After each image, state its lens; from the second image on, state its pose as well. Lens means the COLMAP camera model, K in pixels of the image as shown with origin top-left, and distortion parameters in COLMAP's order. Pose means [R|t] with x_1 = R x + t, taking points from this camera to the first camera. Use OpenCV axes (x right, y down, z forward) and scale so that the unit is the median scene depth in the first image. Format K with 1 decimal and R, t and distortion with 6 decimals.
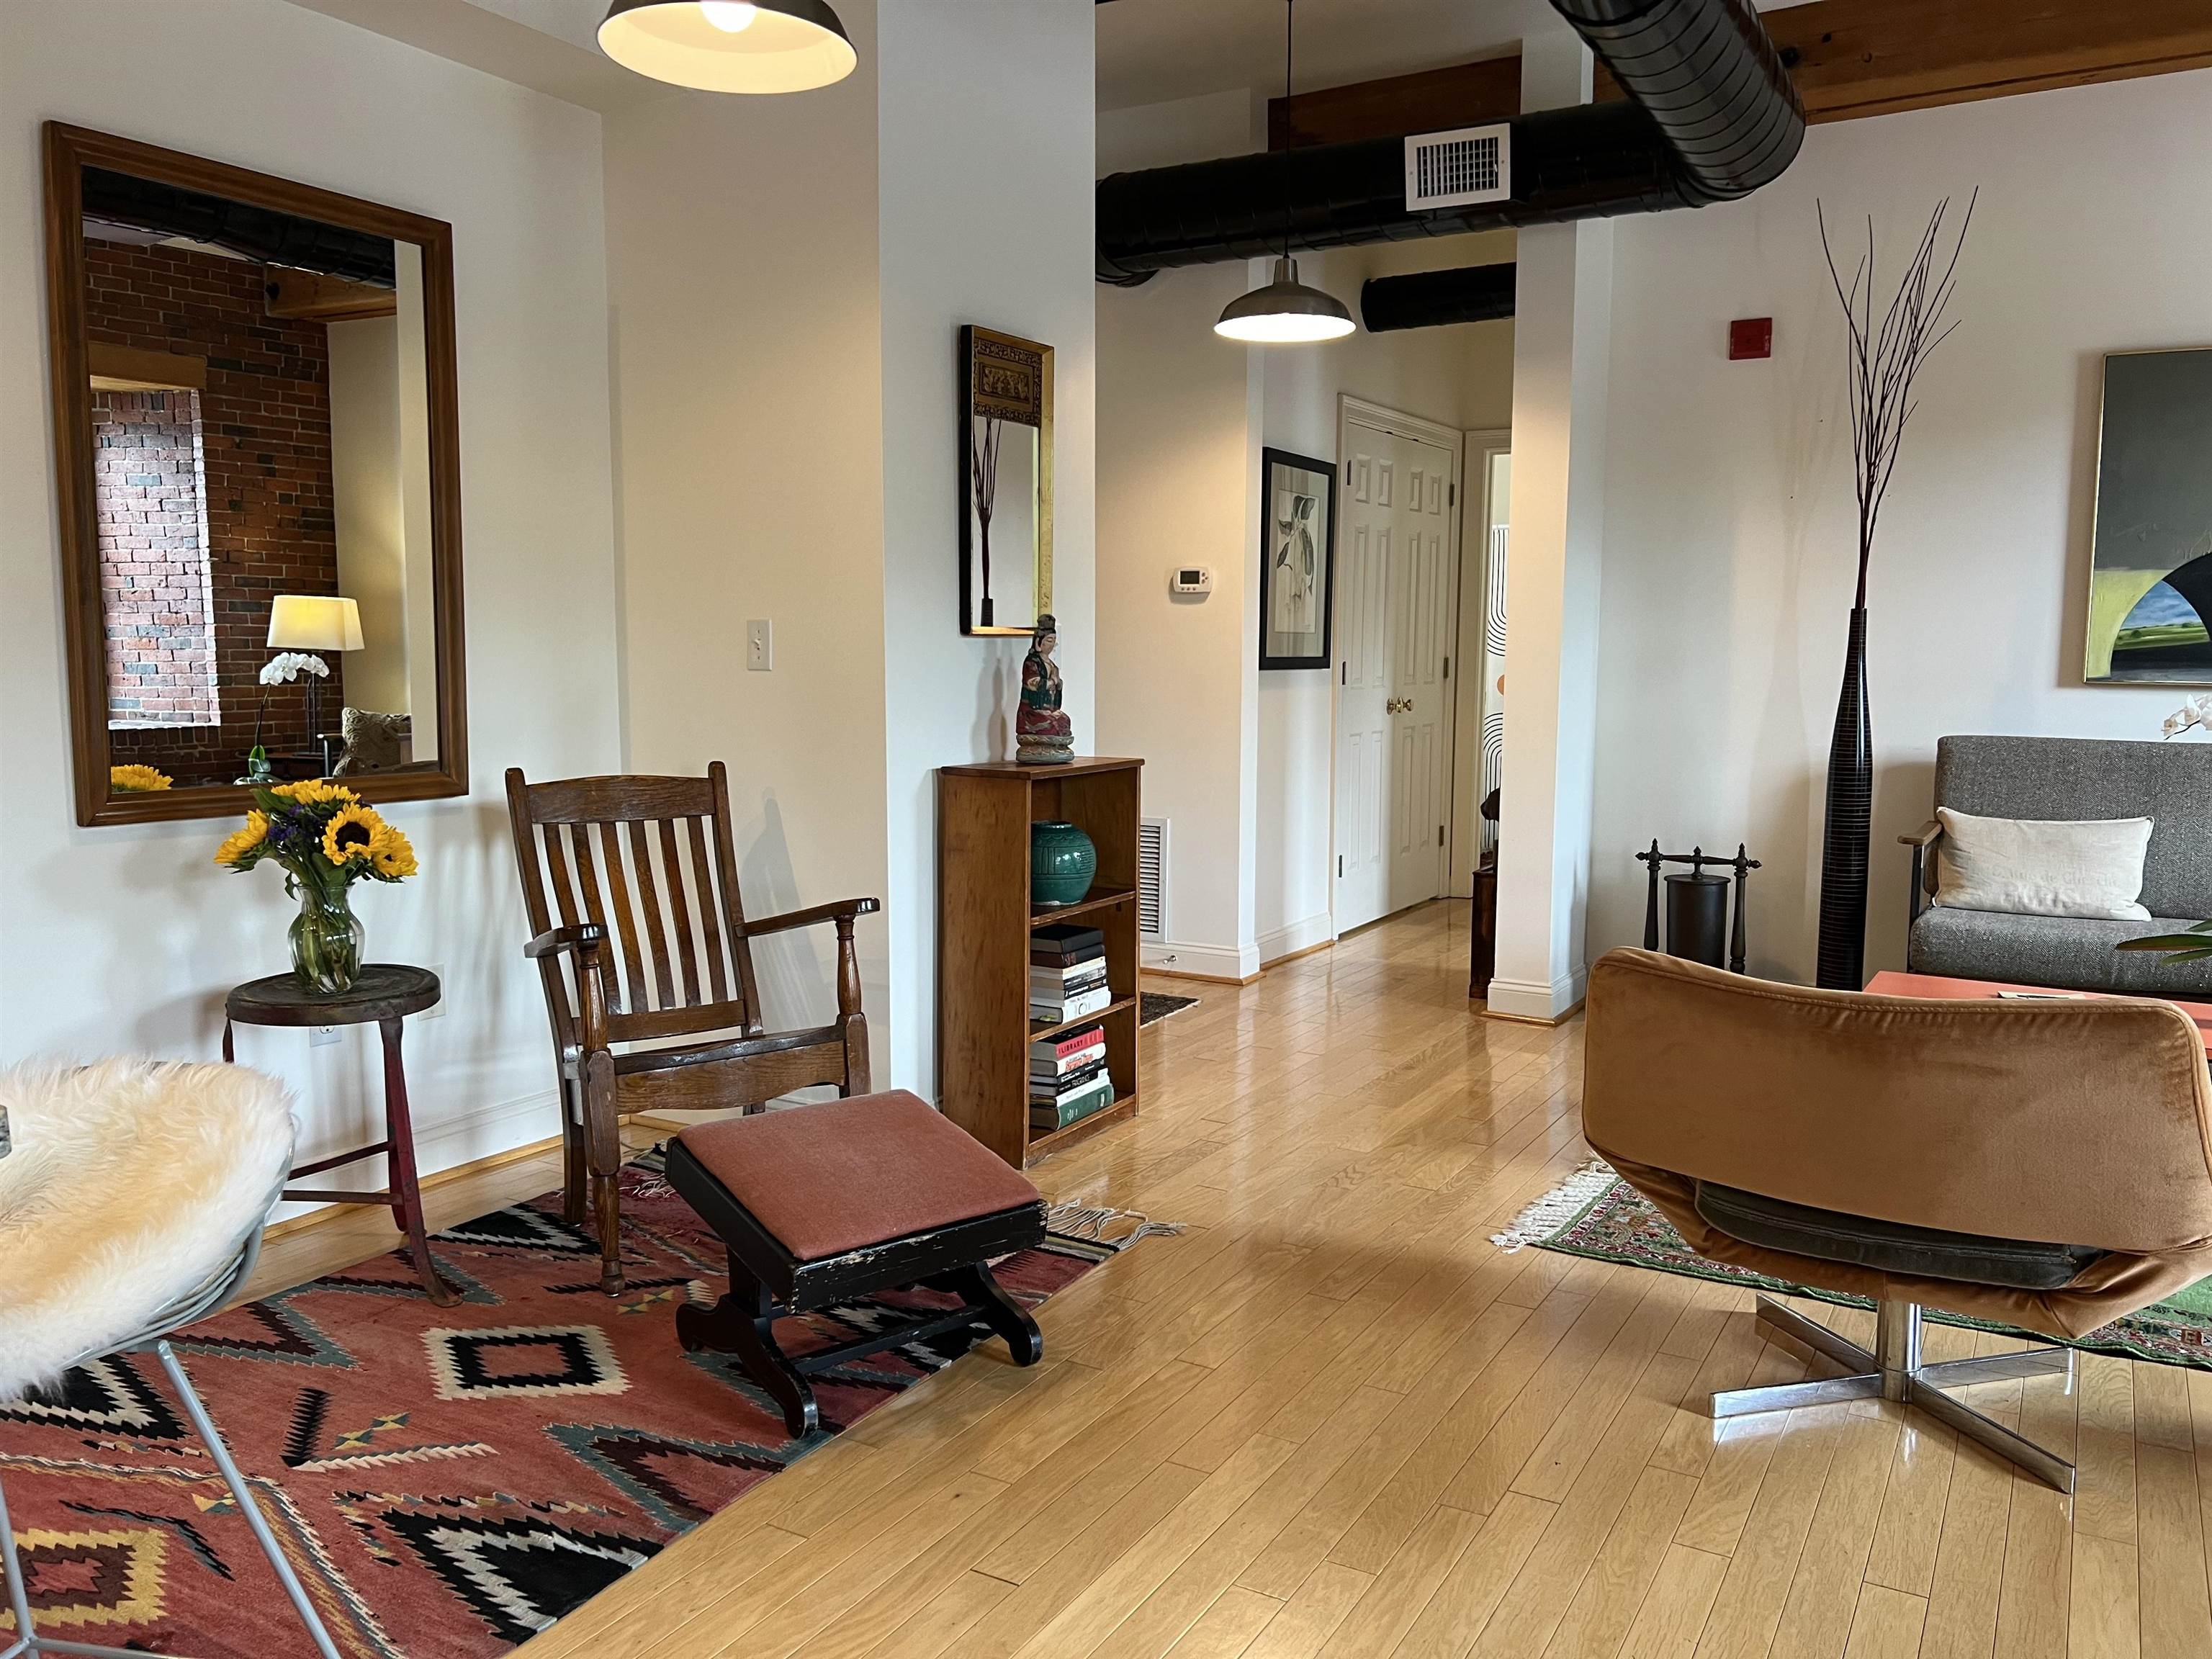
lens RADIAL K [[1665.9, 0, 1127.1], [0, 1665.9, 825.1], [0, 0, 1]] dist [0.049729, -0.055385]
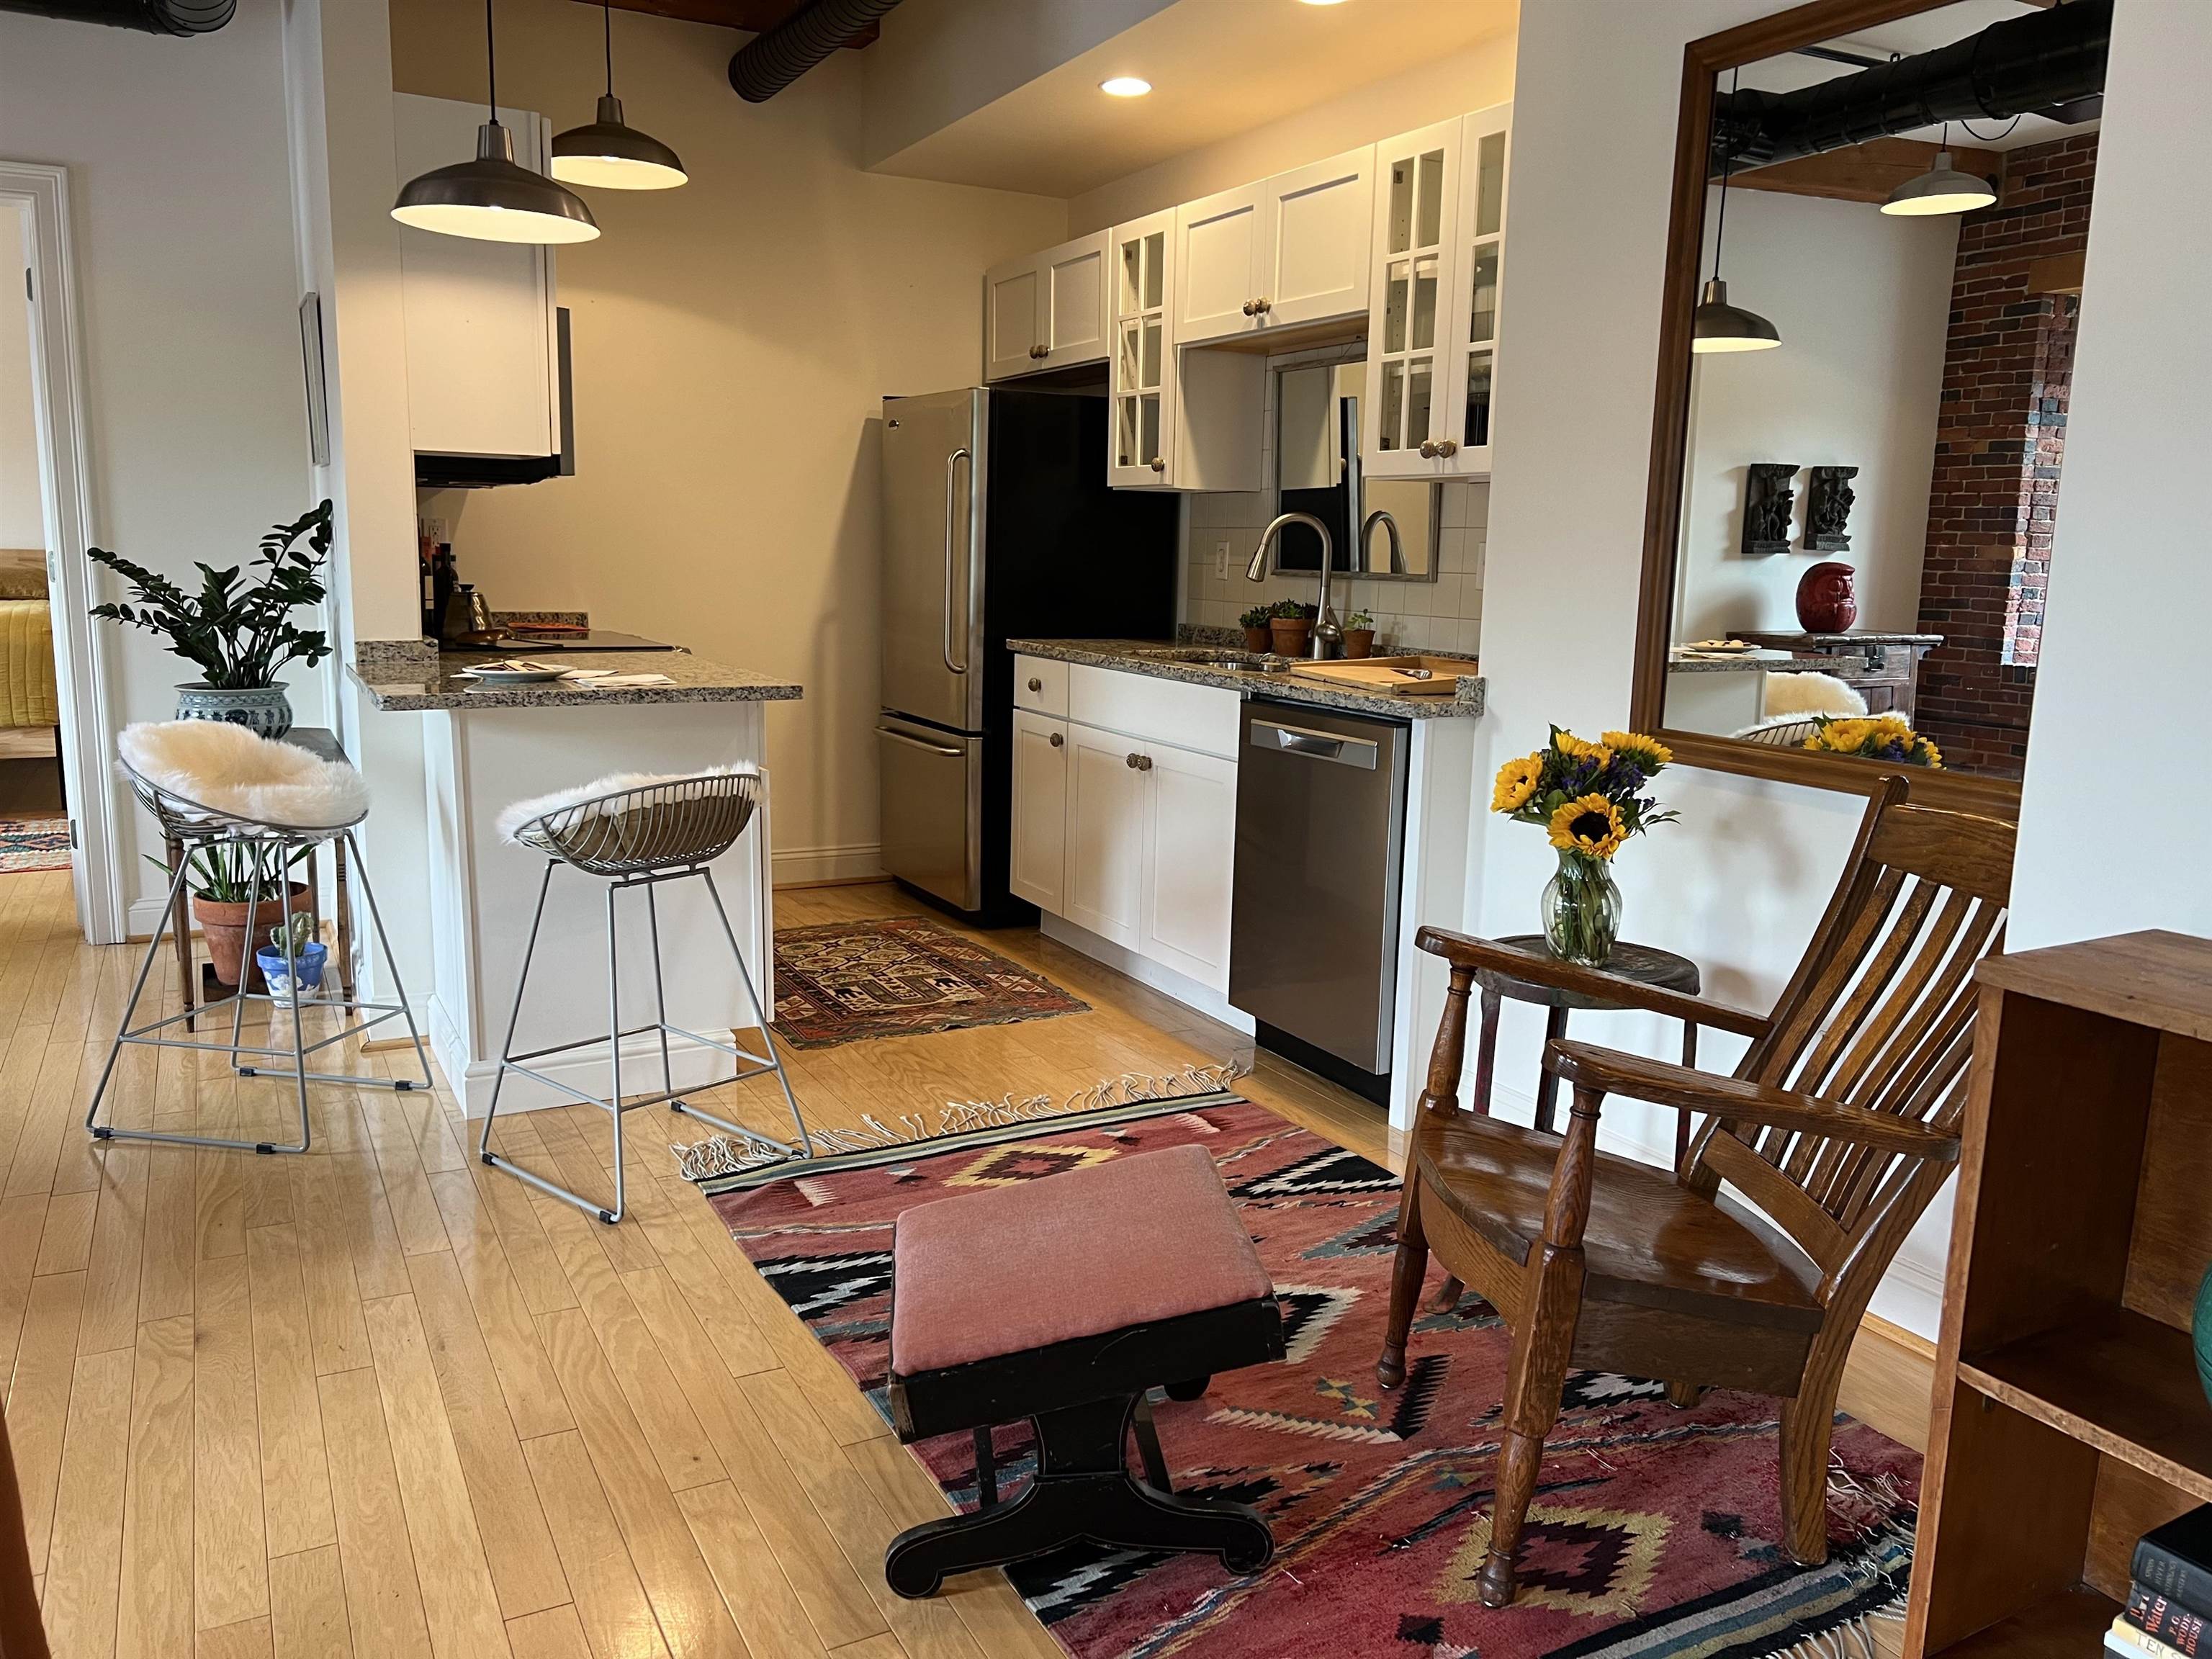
lens RADIAL K [[1665.9, 0, 1107.1], [0, 1665.9, 836.2], [0, 0, 1]] dist [0.049729, -0.055385]
pose [[-0.527846, 0.131200, -0.839146, 0.293746], [-0.117402, 0.967242, 0.225077, -0.101844], [0.841187, 0.217323, -0.495152, 0.886645]]
